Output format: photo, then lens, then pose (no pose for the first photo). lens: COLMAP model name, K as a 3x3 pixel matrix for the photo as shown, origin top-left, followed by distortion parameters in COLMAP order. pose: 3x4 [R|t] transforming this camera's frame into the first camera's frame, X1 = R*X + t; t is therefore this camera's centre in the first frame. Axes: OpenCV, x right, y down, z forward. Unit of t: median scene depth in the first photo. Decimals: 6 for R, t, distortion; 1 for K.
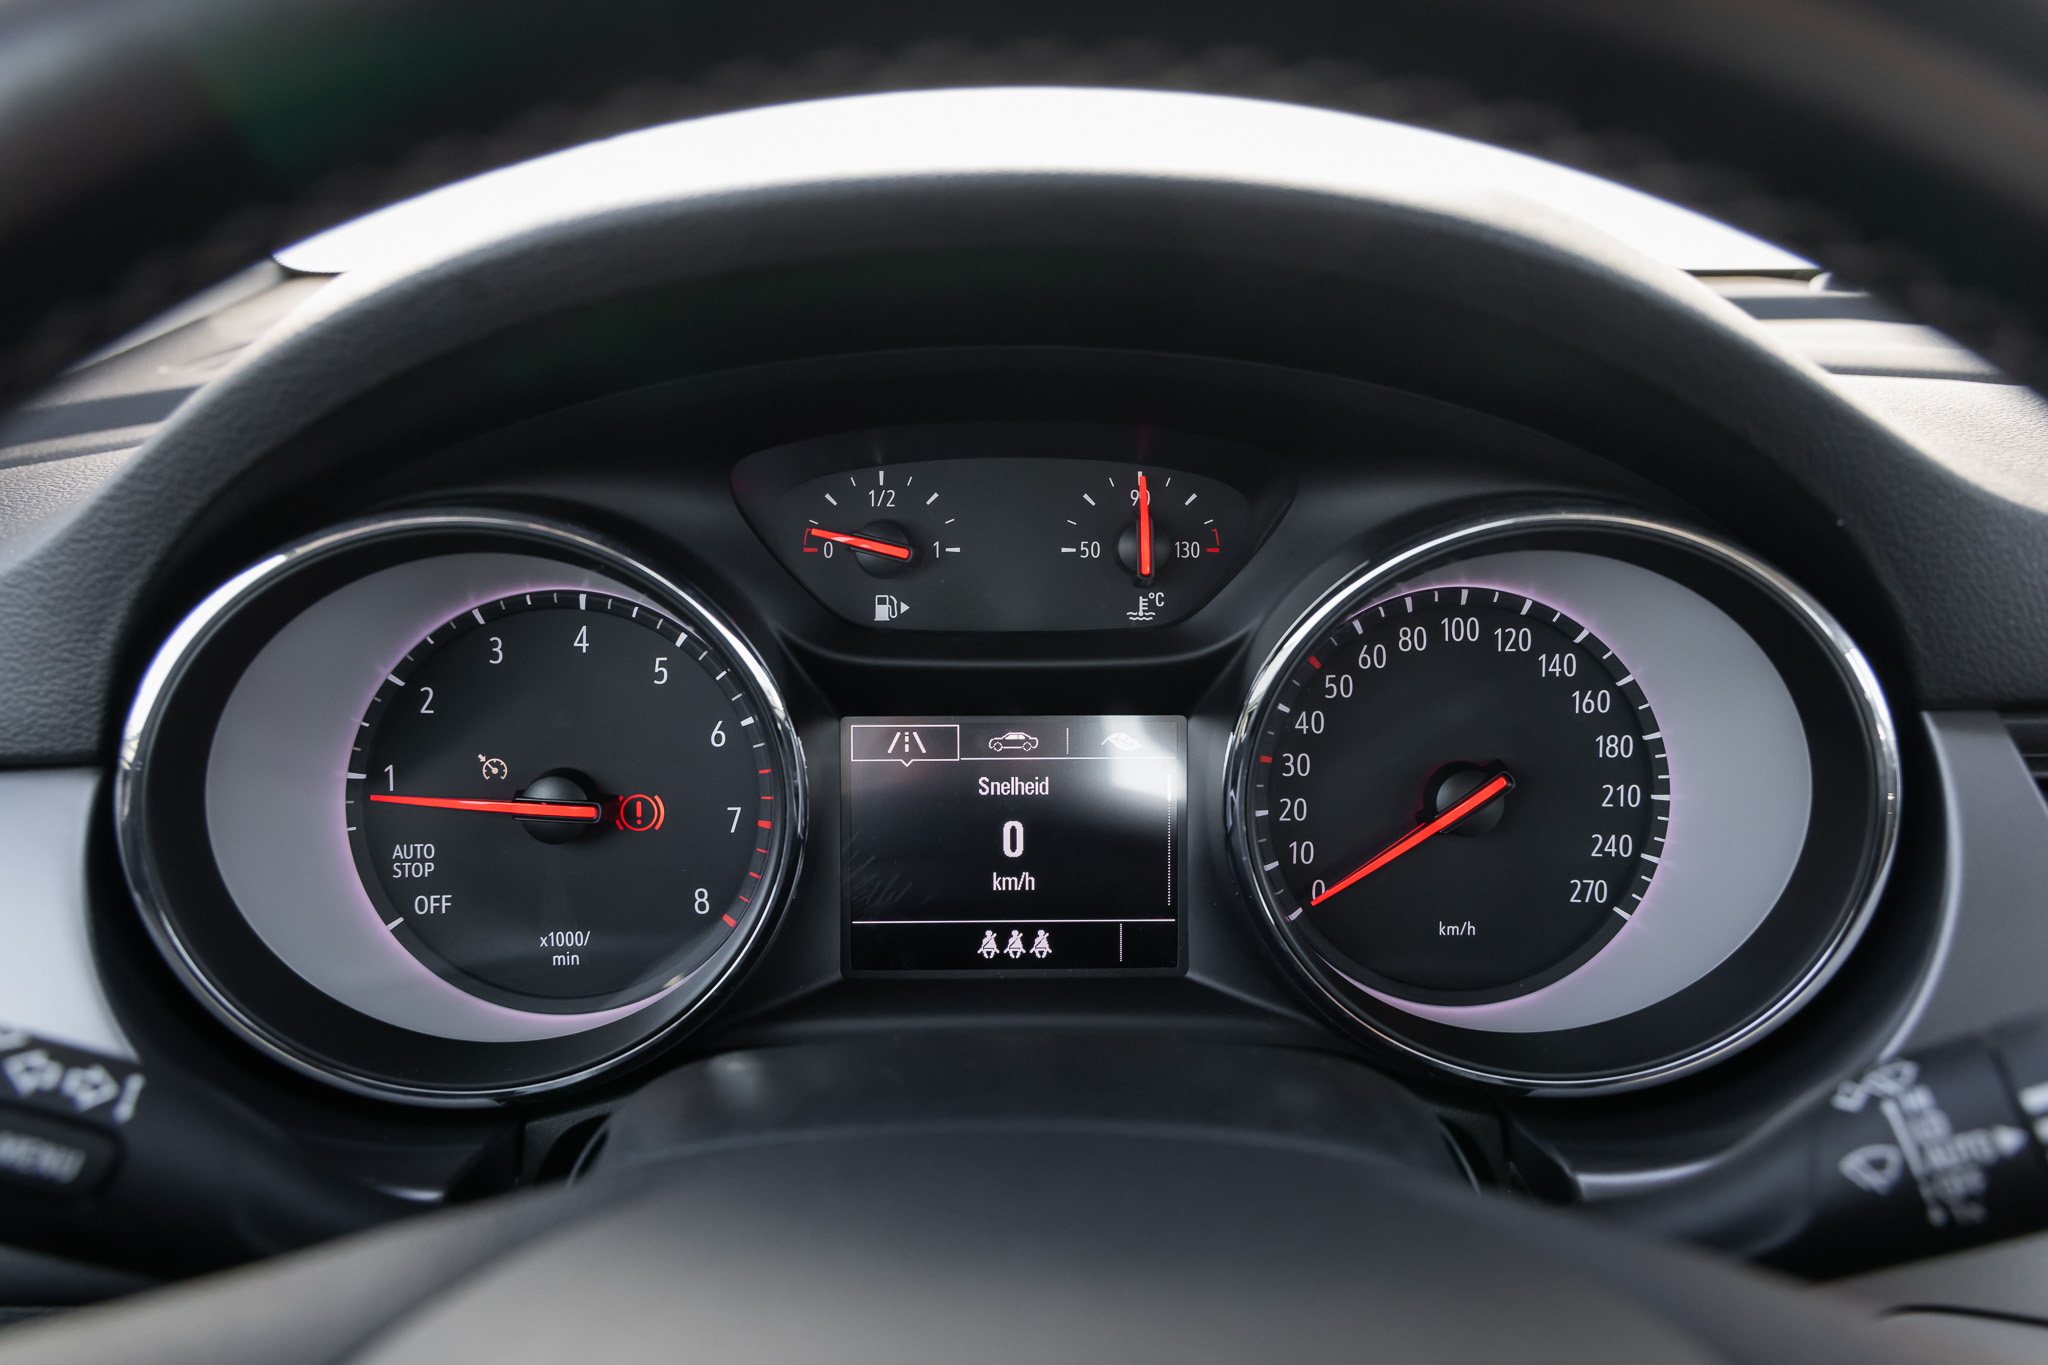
lens RADIAL K [[1703.0, 0, 1031.3], [0, 1703.0, 689.8], [0, 0, 1]] dist [0.037980, -0.045652]
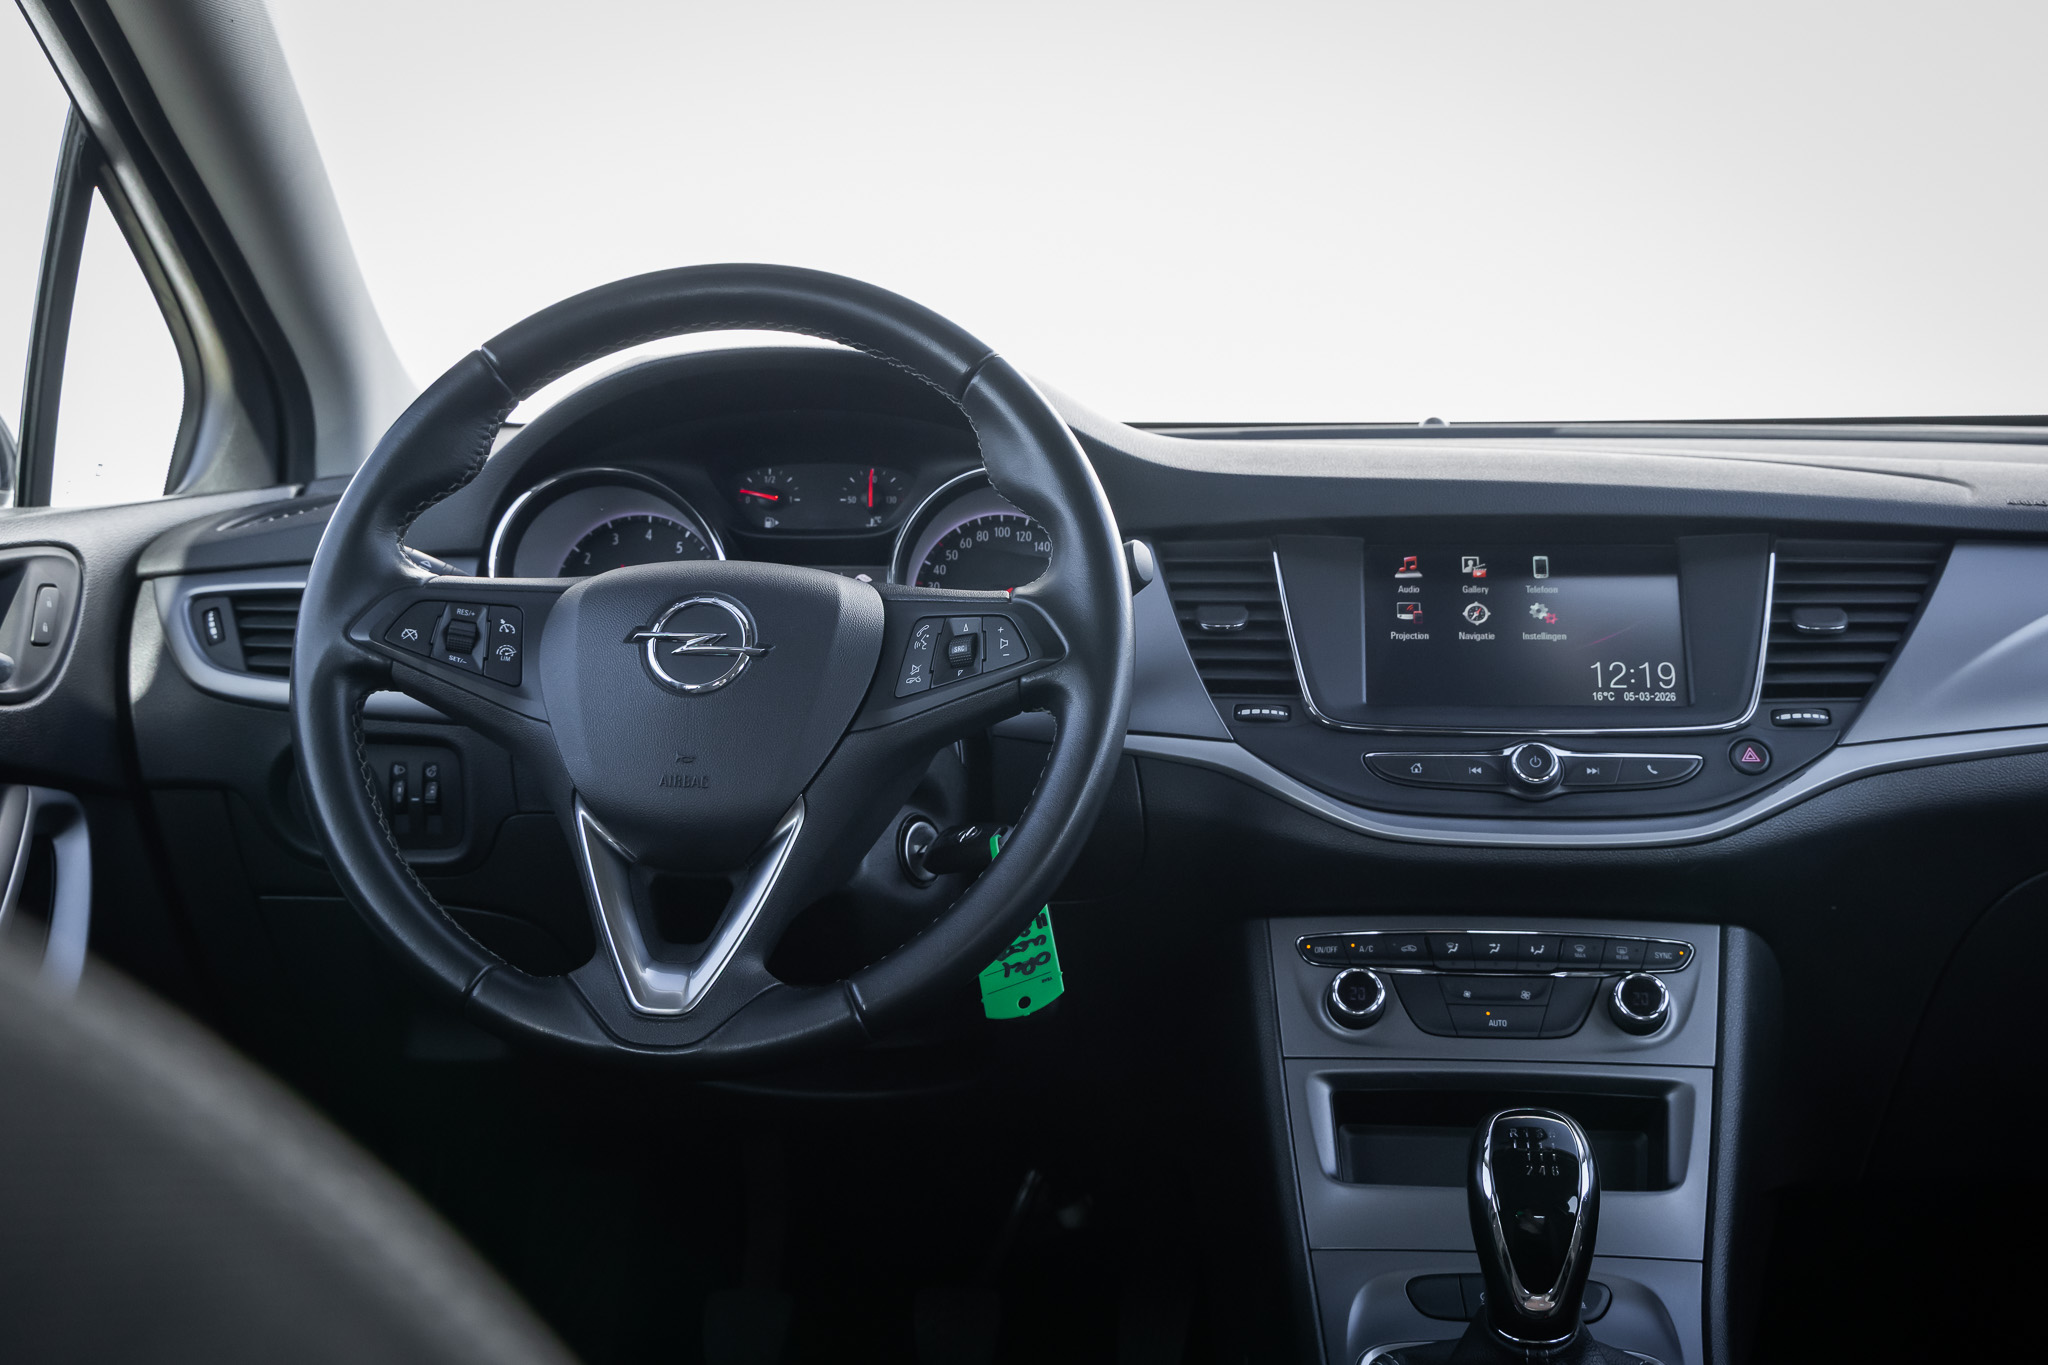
lens RADIAL K [[2401.0, 0, 1018.3], [0, 2401.0, 672.0], [0, 0, 1]] dist [-0.002477, 0.000000]
pose [[0.991369, 0.008233, -0.130841, 0.728920], [-0.030418, 0.985235, -0.168483, 0.740546], [0.127522, 0.171009, 0.976982, -2.313544]]
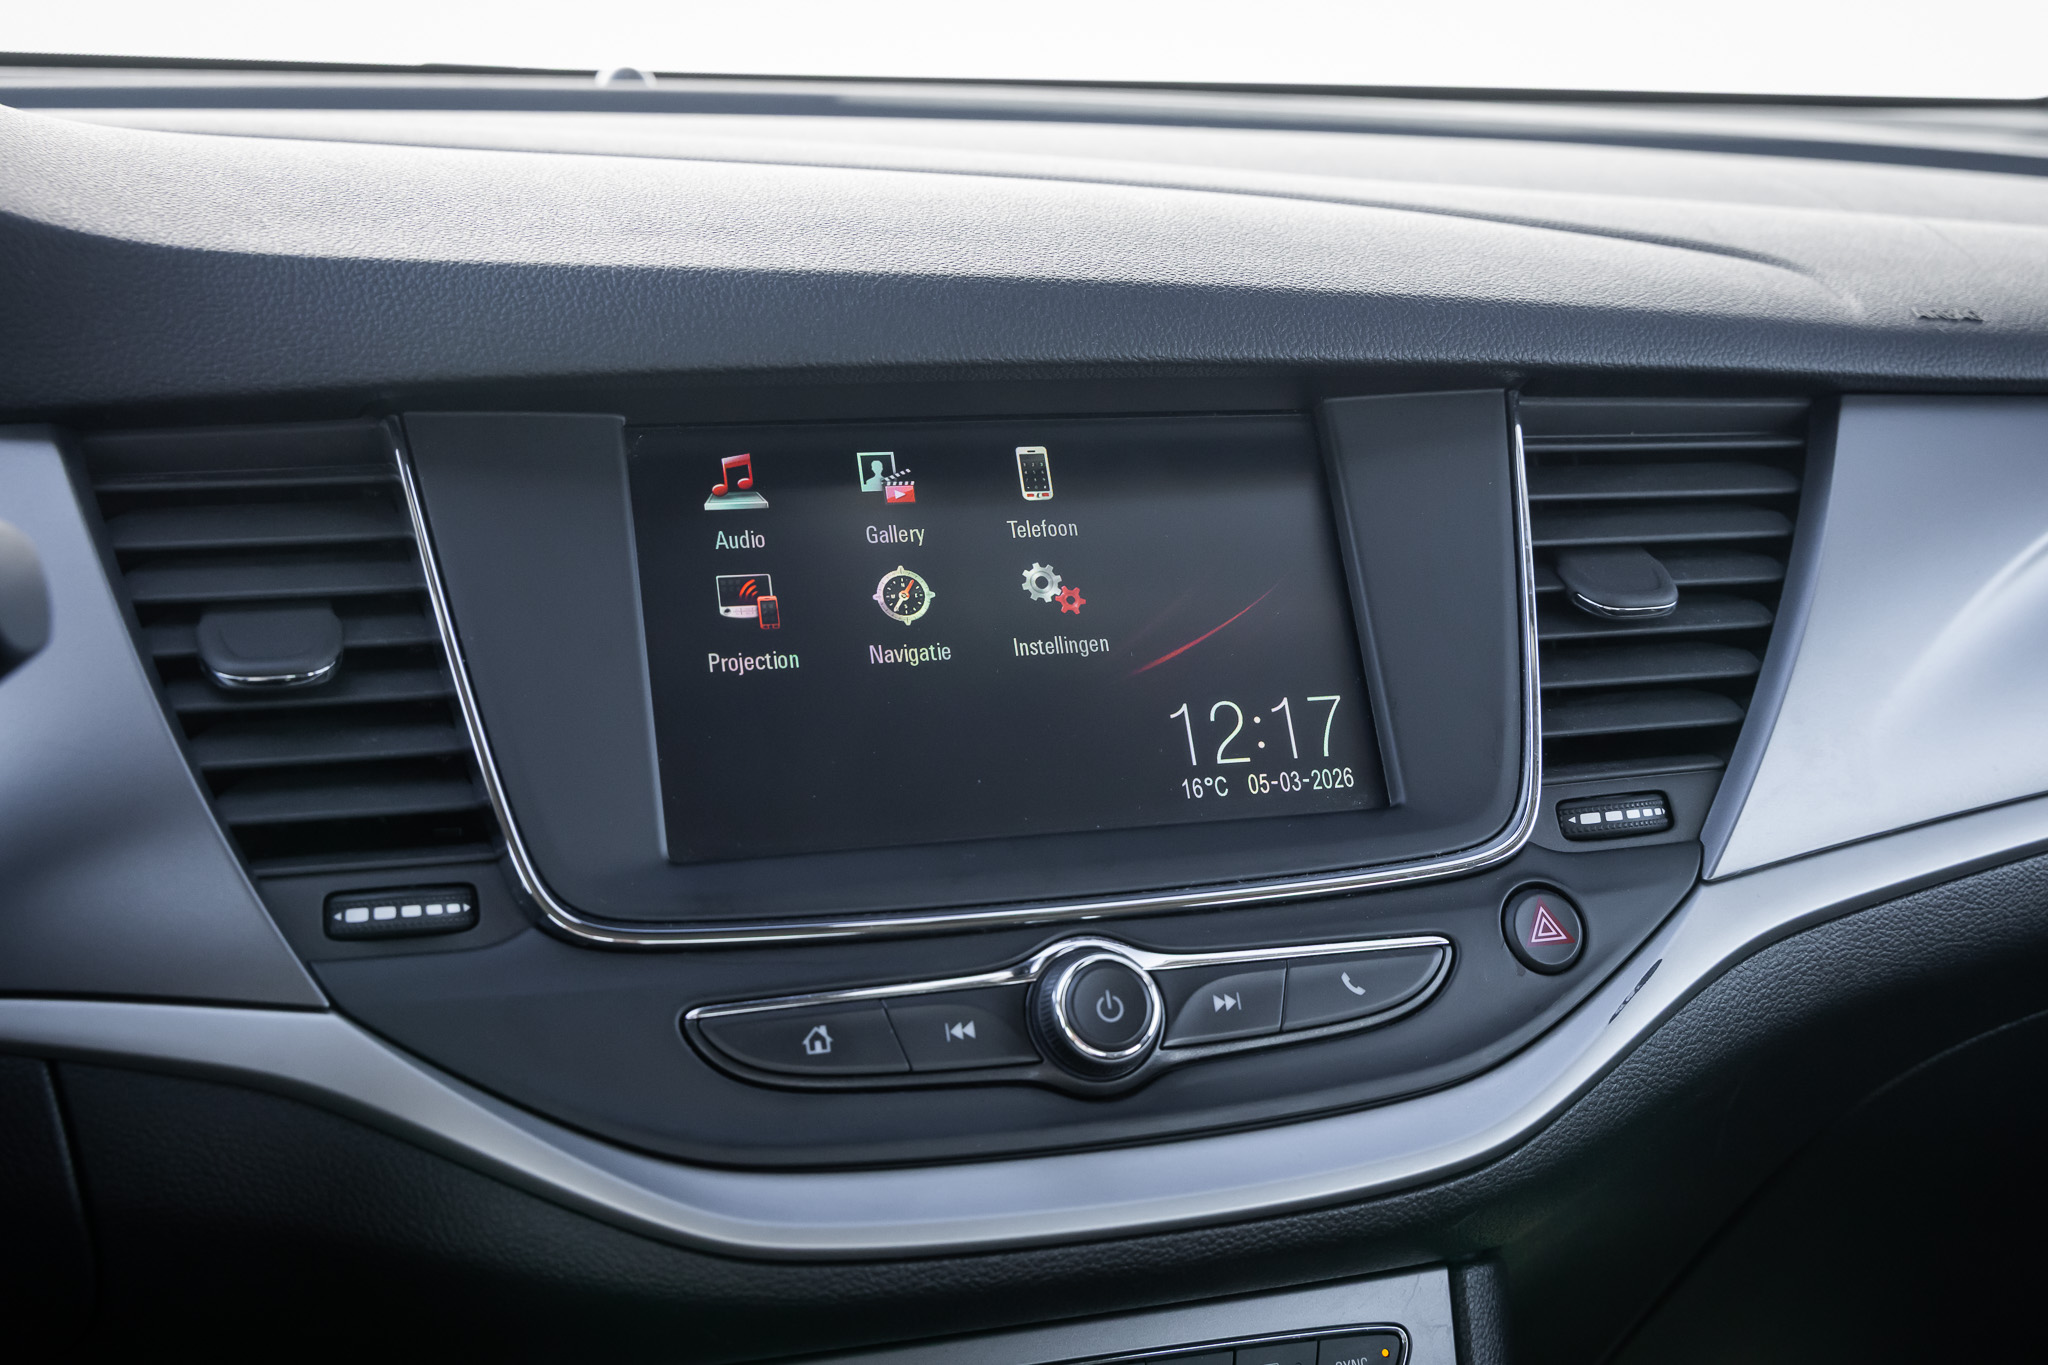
lens RADIAL K [[2338.5, 0, 1021.5], [0, 2338.5, 701.2], [0, 0, 1]] dist [0.060007, 0.000000]
pose [[0.961609, -0.048913, 0.270030, 0.622133], [0.048163, 0.998795, 0.009406, 0.159711], [-0.270165, 0.003961, 0.962806, -0.415378]]
